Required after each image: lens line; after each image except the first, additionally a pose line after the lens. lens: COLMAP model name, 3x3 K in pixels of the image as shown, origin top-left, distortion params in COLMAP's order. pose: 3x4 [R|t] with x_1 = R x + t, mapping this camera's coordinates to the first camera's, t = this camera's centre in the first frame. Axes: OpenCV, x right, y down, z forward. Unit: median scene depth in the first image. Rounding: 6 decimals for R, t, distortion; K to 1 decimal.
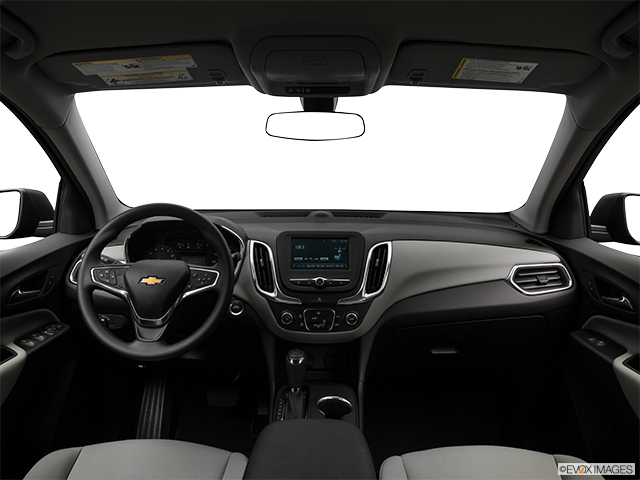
lens RADIAL K [[495.3, 0, 321.6], [0, 495.3, 239.2], [0, 0, 1]] dist [-0.112331, 0.030903]
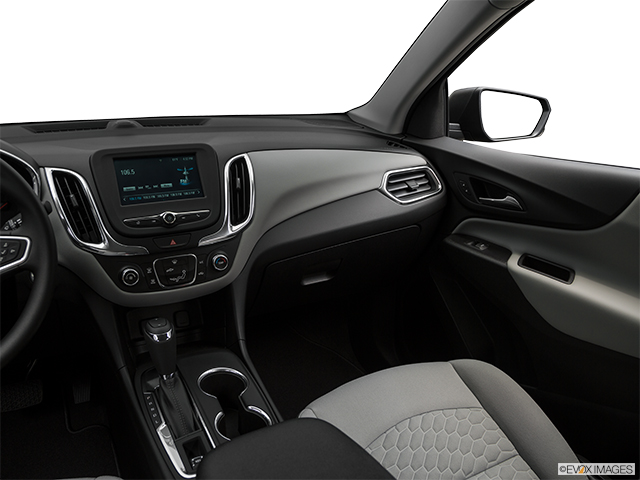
lens RADIAL K [[495.3, 0, 321.7], [0, 495.3, 238.1], [0, 0, 1]] dist [-0.112331, 0.030903]
pose [[0.864273, -0.147074, 0.481041, -0.151615], [0.059035, 0.979350, 0.193361, -0.008333], [-0.499546, -0.138719, 0.855109, 0.281023]]
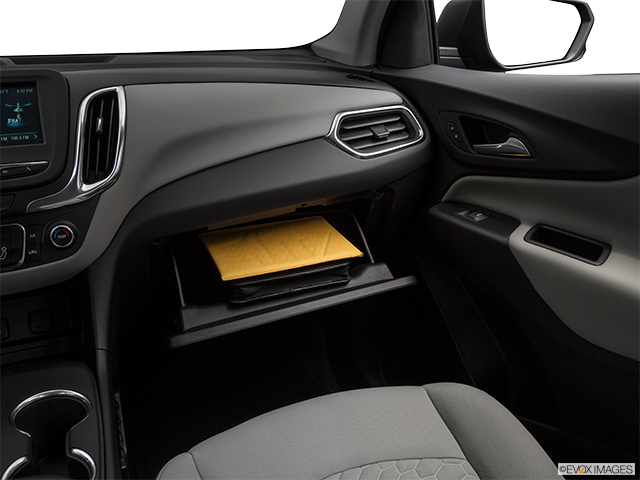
lens RADIAL K [[578.2, 0, 331.1], [0, 578.2, 238.8], [0, 0, 1]] dist [-0.065287, 0.040137]
pose [[0.899095, -0.156789, 0.408712, 0.066402], [0.088222, 0.979399, 0.181643, 0.077422], [-0.428772, -0.127257, 0.894405, 0.333207]]
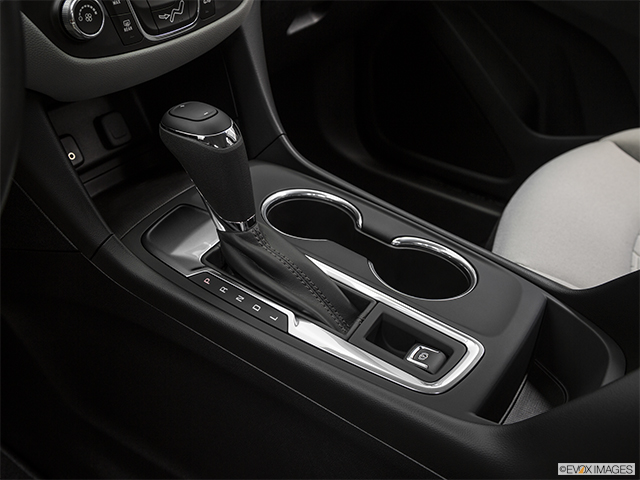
lens RADIAL K [[700.6, 0, 323.2], [0, 700.6, 236.0], [0, 0, 1]] dist [0.017308, 0.000000]
pose [[0.542017, -0.465030, 0.699975, -0.314173], [0.100794, 0.862900, 0.495221, 0.081546], [-0.834301, -0.197865, 0.514579, 0.635466]]
